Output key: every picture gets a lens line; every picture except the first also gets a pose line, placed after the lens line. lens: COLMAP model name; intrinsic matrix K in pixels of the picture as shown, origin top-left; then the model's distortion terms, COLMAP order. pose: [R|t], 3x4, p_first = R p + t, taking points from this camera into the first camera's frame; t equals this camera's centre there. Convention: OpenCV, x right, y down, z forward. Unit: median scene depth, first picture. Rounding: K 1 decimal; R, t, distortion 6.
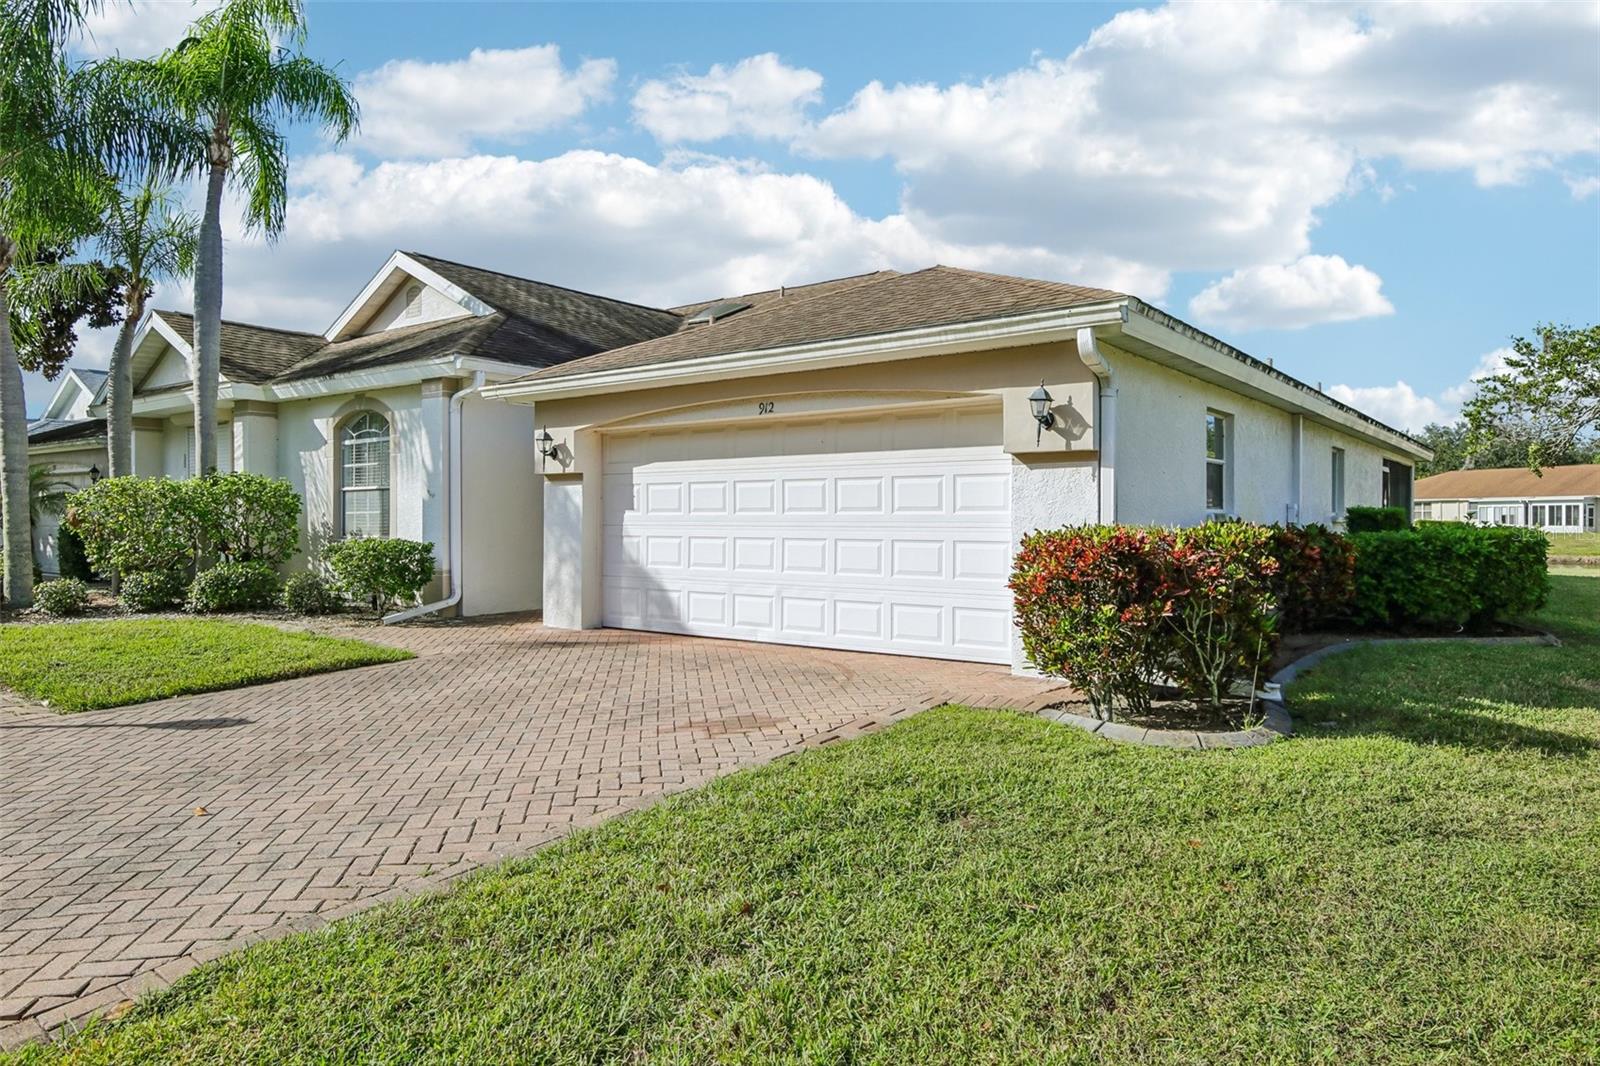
lens RADIAL K [[1019.8, 0, 794.8], [0, 1019.8, 525.9], [0, 0, 1]] dist [0.024189, 0.002640]
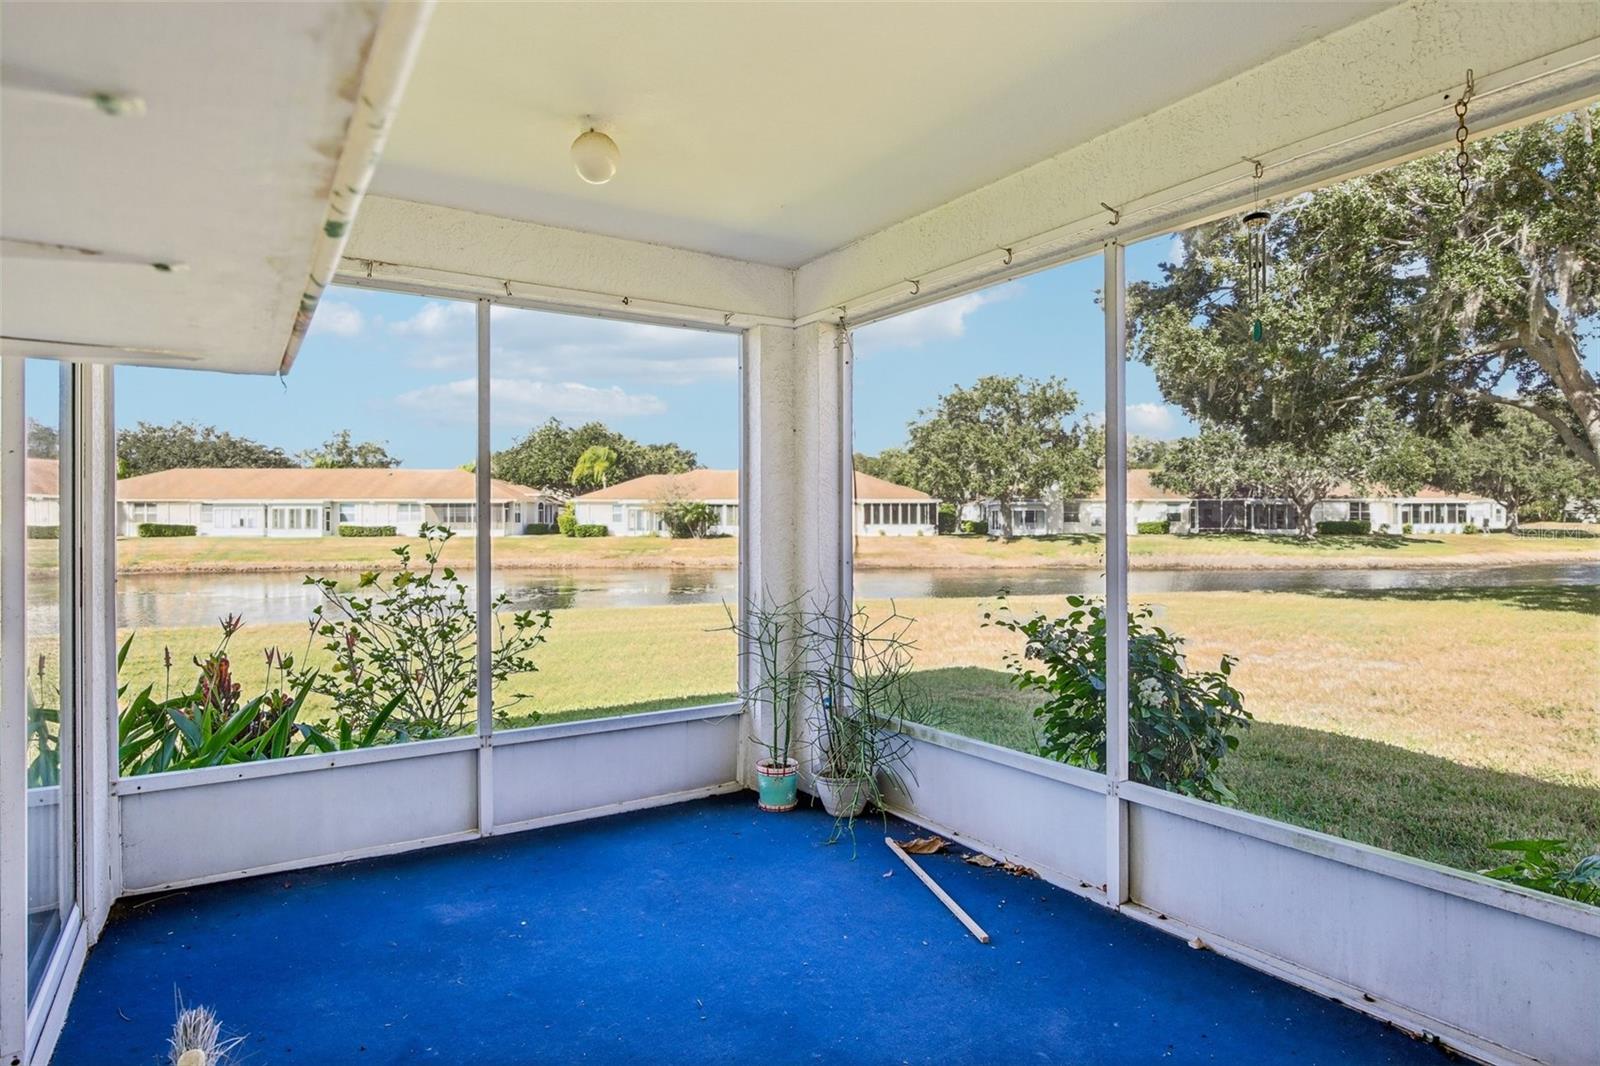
lens RADIAL K [[884.4, 0, 809.8], [0, 884.4, 519.6], [0, 0, 1]] dist [-0.013328, 0.000995]
pose [[0.325880, 0.004268, 0.945401, 0.114020], [0.004640, 0.999971, -0.006114, -0.002250], [-0.945400, 0.006379, 0.325851, 0.274786]]
